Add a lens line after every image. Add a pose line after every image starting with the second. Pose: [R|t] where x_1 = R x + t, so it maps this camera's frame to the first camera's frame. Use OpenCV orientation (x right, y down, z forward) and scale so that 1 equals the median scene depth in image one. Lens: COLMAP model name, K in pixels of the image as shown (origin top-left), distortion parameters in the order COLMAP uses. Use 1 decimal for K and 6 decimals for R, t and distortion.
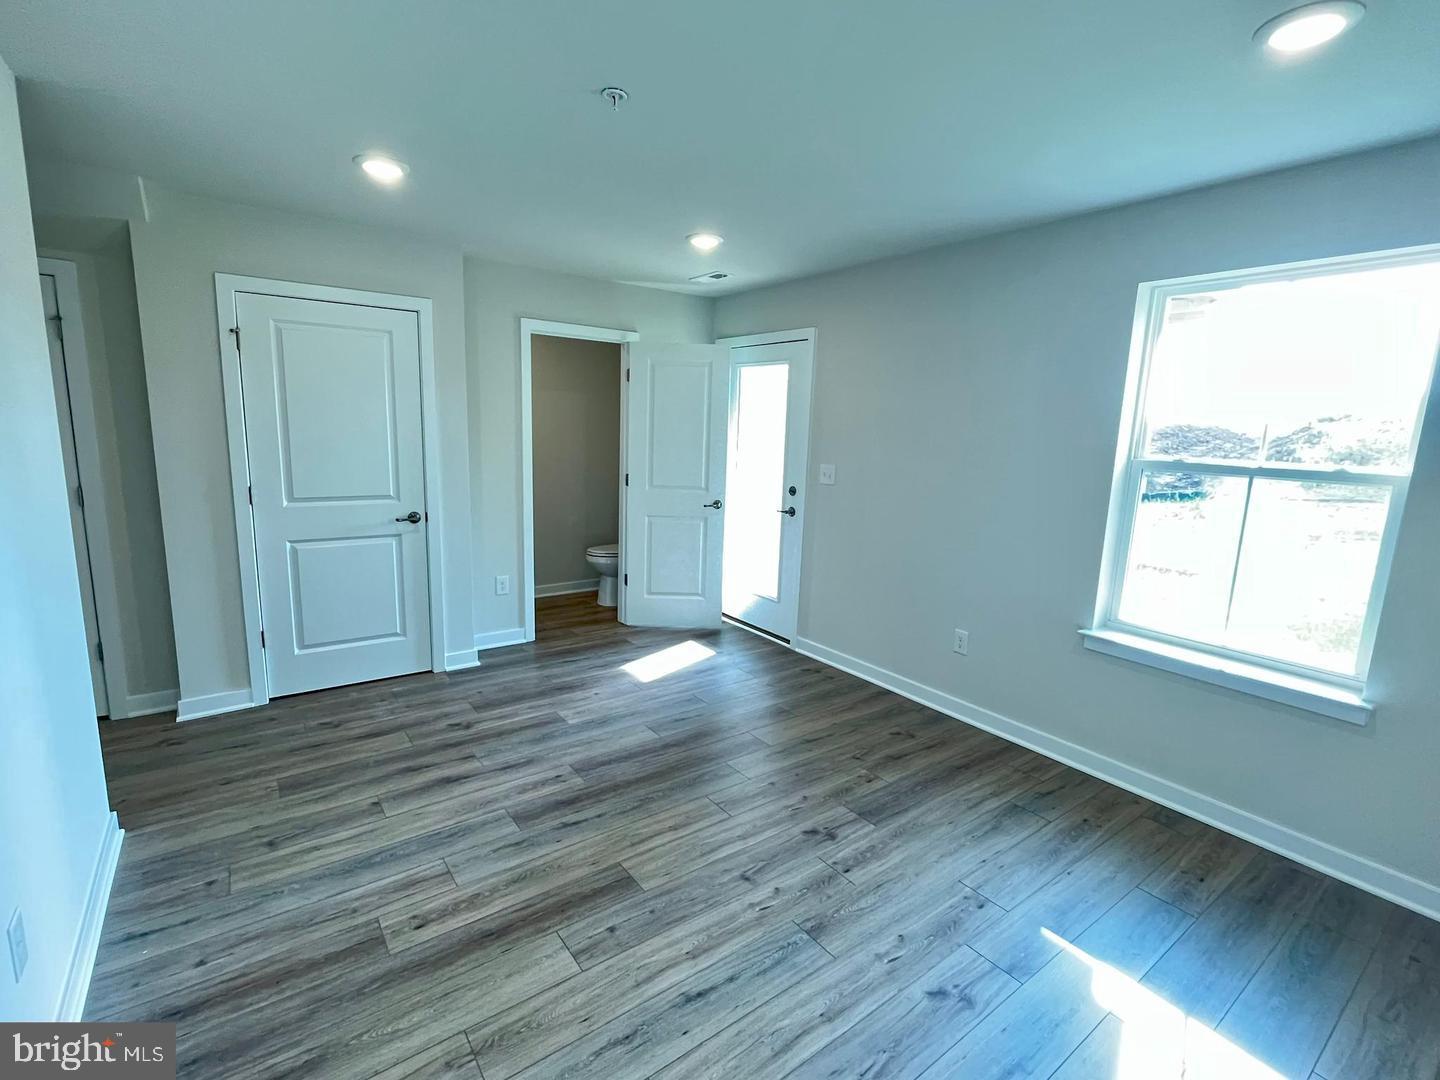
lens RADIAL K [[669.9, 0, 720.0], [0, 669.9, 540.0], [0, 0, 1]] dist [0.000284, -0.000061]
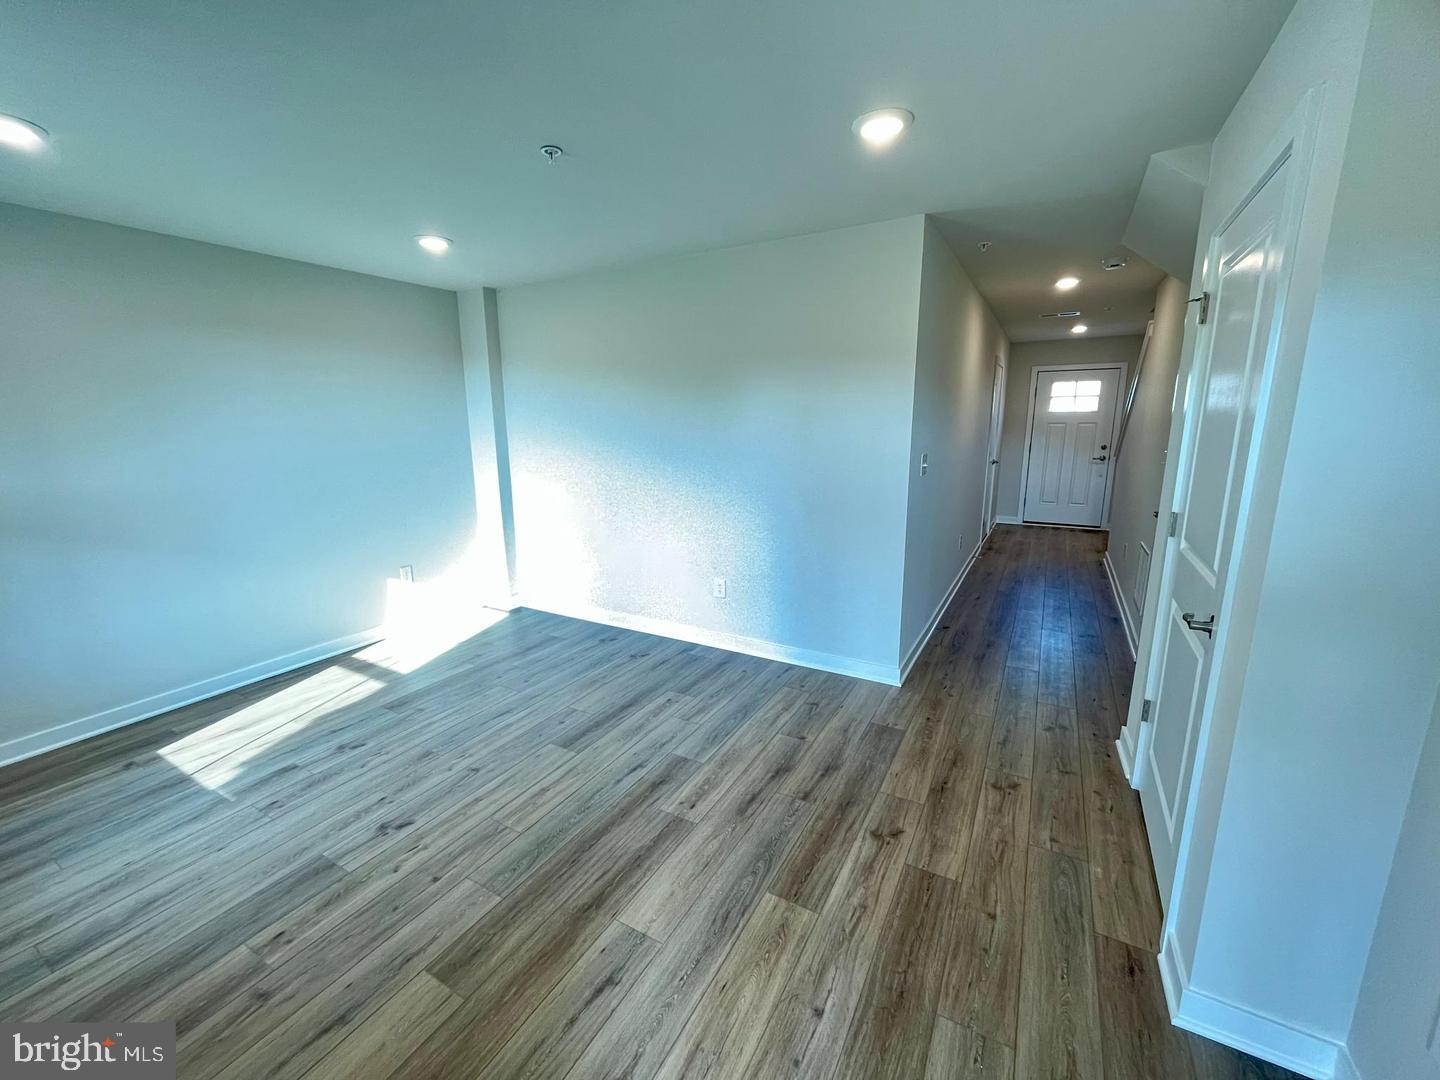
lens RADIAL K [[580.5, 0, 720.0], [0, 580.5, 540.0], [0, 0, 1]] dist [-0.001030, -0.000140]
pose [[-0.914279, 0.065989, -0.399674, 0.020592], [-0.081971, 0.936093, 0.342069, -0.286512], [0.396705, 0.345508, -0.850441, 1.684027]]
